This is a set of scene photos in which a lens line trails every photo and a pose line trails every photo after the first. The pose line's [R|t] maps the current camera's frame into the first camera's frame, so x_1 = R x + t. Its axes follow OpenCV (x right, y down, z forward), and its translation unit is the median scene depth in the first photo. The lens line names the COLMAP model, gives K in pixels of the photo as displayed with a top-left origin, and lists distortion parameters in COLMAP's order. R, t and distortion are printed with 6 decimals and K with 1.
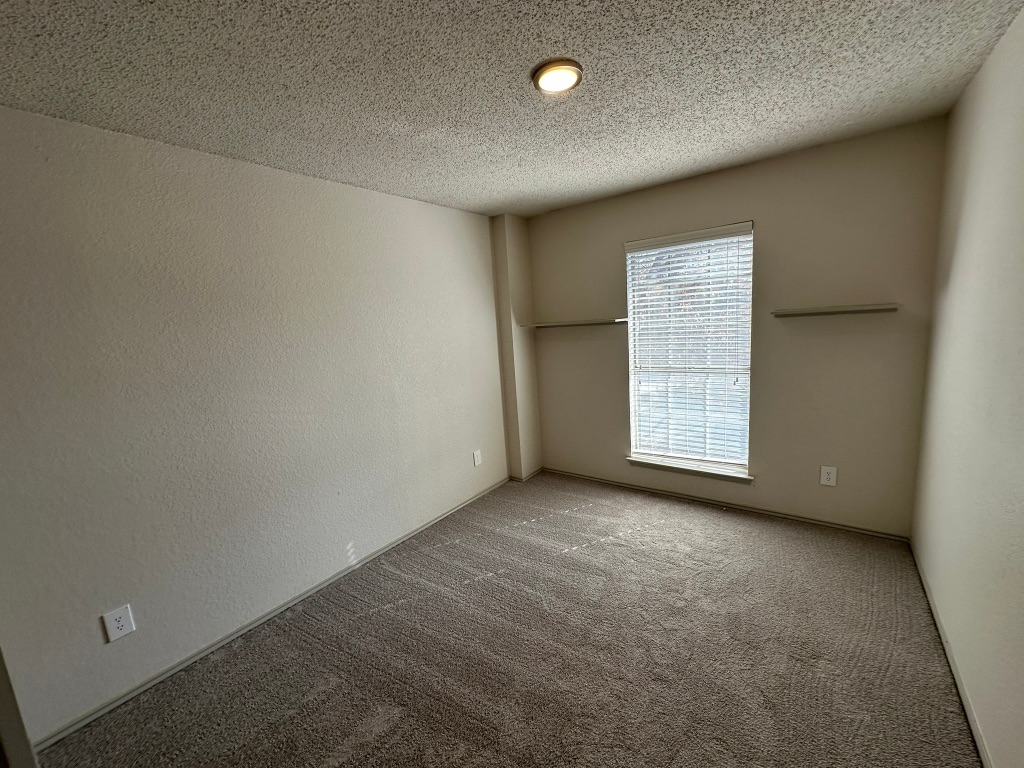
lens RADIAL K [[407.9, 0, 512.0], [0, 407.9, 384.0], [0, 0, 1]] dist [-0.002188, 0.000122]
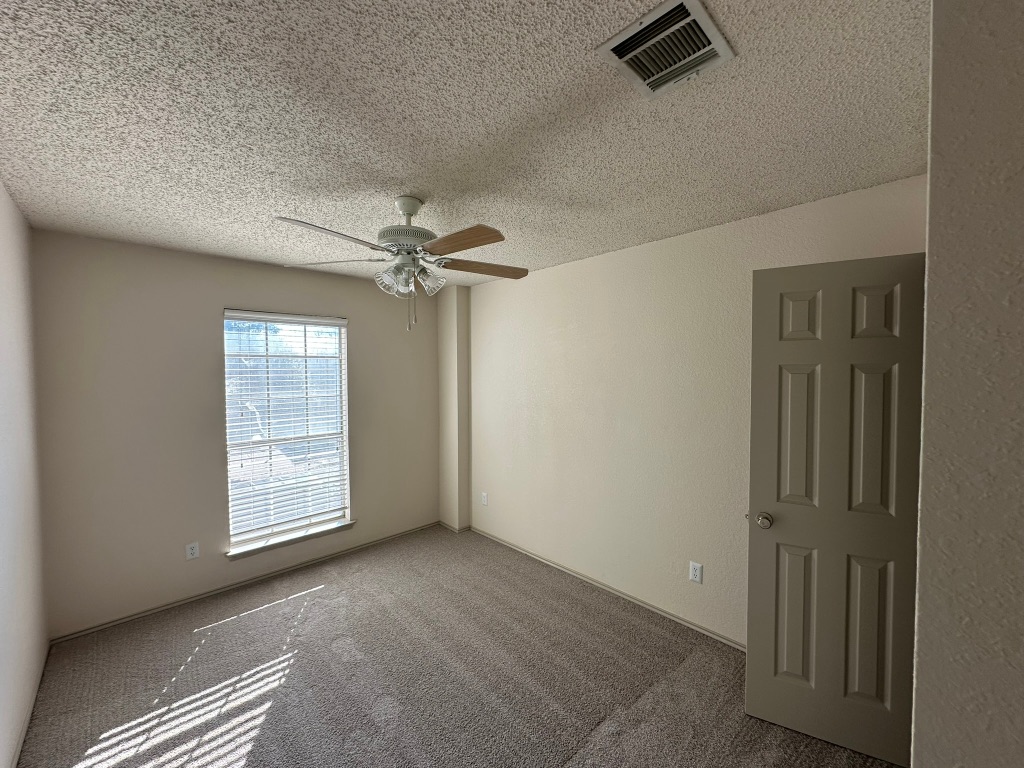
lens RADIAL K [[407.9, 0, 512.0], [0, 407.9, 384.0], [0, 0, 1]] dist [-0.002188, 0.000122]
pose [[0.145466, 0.038871, 0.988599, -0.554890], [0.141708, 0.988106, -0.059703, -0.035012], [-0.979162, 0.148778, 0.138228, 0.304479]]
